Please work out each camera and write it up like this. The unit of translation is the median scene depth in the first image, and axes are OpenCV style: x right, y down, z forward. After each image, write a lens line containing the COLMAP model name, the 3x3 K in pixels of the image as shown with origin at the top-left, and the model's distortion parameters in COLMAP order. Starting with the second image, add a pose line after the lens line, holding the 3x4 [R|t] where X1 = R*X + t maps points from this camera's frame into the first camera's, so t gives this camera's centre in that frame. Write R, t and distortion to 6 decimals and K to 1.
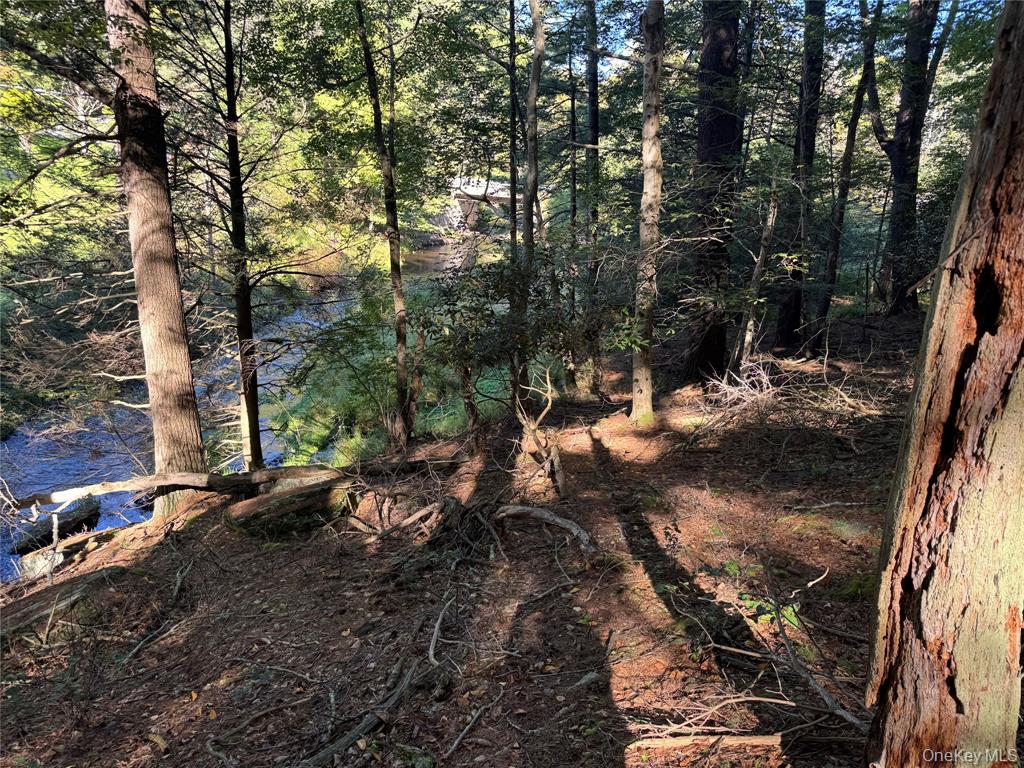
lens RADIAL K [[726.9, 0, 513.3], [0, 726.9, 371.5], [0, 0, 1]] dist [0.073899, -0.061709]
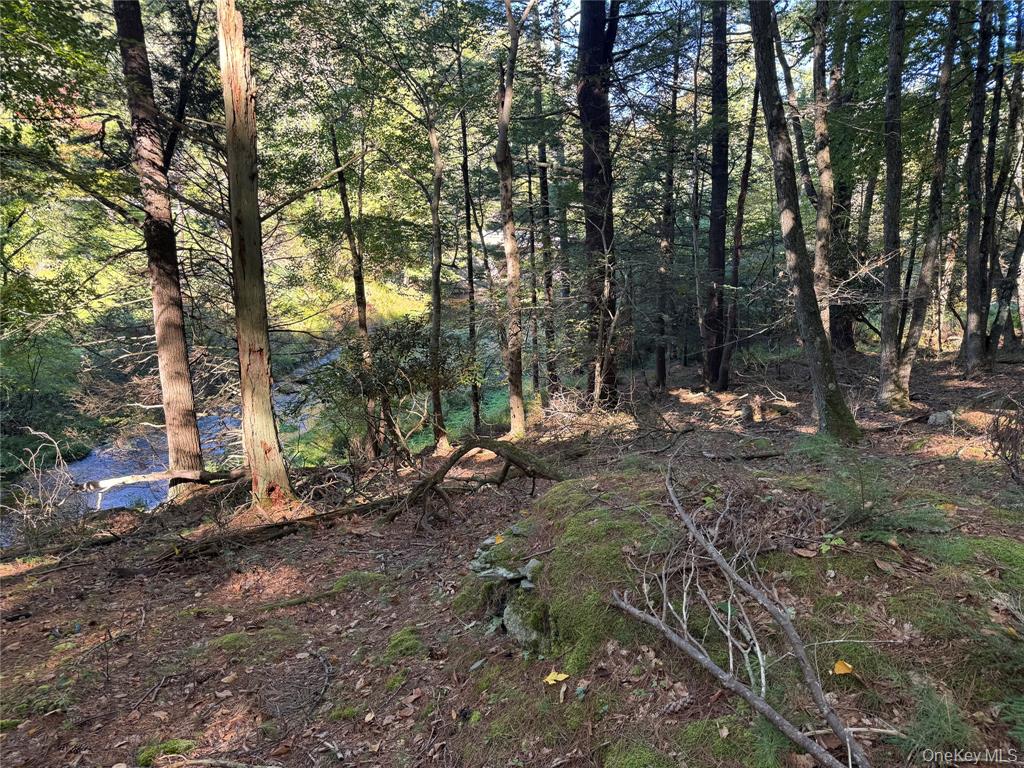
lens RADIAL K [[703.7, 0, 513.7], [0, 703.7, 388.9], [0, 0, 1]] dist [0.003503, 0.001094]
pose [[0.997852, -0.008481, -0.064954, 0.228341], [0.006489, 0.999504, -0.030831, 0.016175], [0.065183, 0.030343, 0.997412, -0.283559]]
